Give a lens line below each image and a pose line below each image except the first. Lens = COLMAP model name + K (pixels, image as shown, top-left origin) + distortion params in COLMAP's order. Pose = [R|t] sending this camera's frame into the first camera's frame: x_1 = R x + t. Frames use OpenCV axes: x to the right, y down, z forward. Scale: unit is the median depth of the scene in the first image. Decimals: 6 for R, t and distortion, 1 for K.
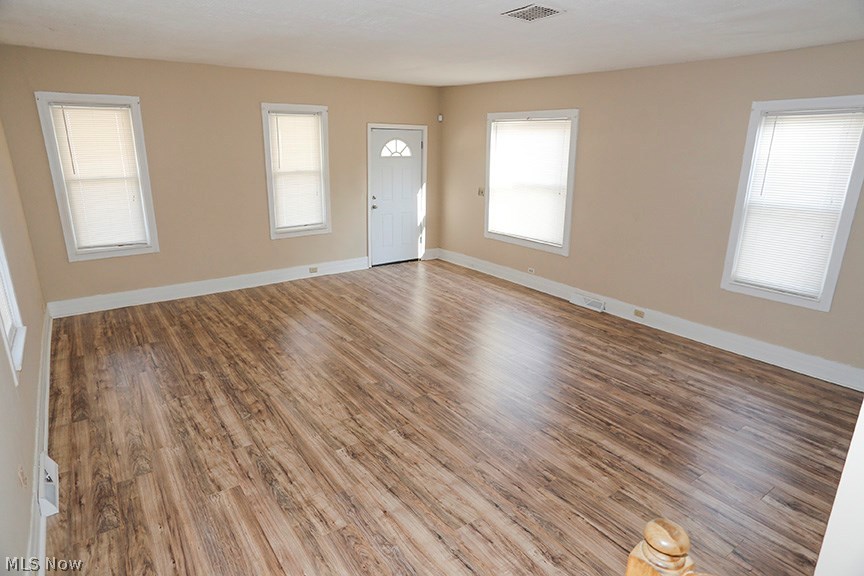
lens RADIAL K [[492.7, 0, 432.0], [0, 492.7, 288.0], [0, 0, 1]] dist [-0.070210, 0.045091]
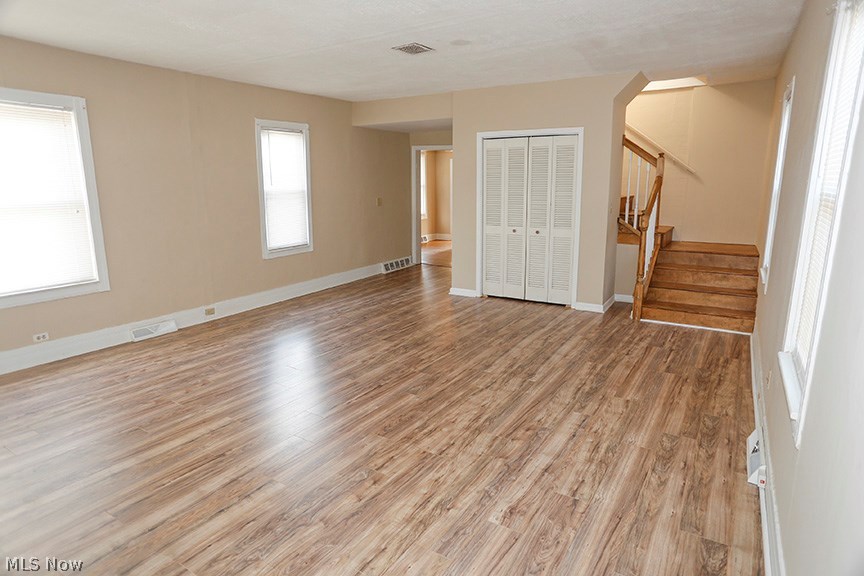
lens RADIAL K [[492.7, 0, 432.0], [0, 492.7, 288.0], [0, 0, 1]] dist [-0.070210, 0.045091]
pose [[-0.359795, -0.212023, 0.908622, -0.838119], [0.264045, 0.910891, 0.317108, -0.244499], [-0.894890, 0.354011, -0.271751, 1.054815]]
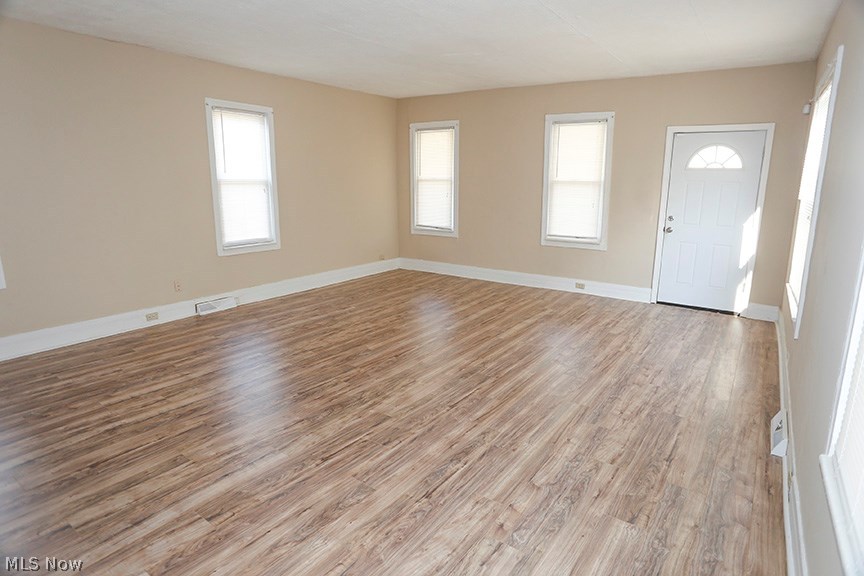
lens RADIAL K [[492.7, 0, 432.0], [0, 492.7, 288.0], [0, 0, 1]] dist [-0.070210, 0.045091]
pose [[0.322032, 0.198120, -0.925767, 0.861403], [-0.273229, 0.955699, 0.109481, -0.092639], [0.906444, 0.217690, 0.361898, 0.639743]]
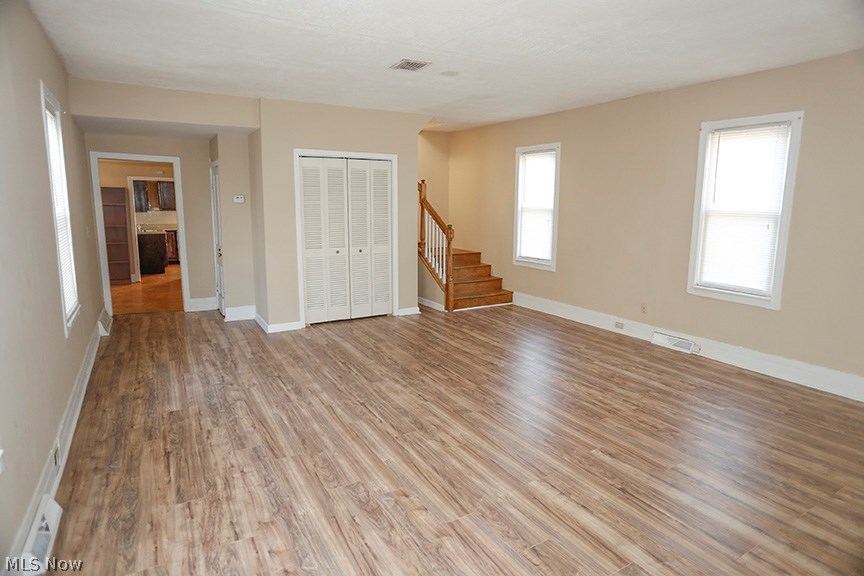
lens RADIAL K [[492.7, 0, 432.0], [0, 492.7, 288.0], [0, 0, 1]] dist [-0.070210, 0.045091]
pose [[-0.993892, -0.040216, 0.102770, -0.013696], [0.009490, 0.896643, 0.442653, -0.407911], [-0.109950, 0.440925, -0.890784, 1.663087]]
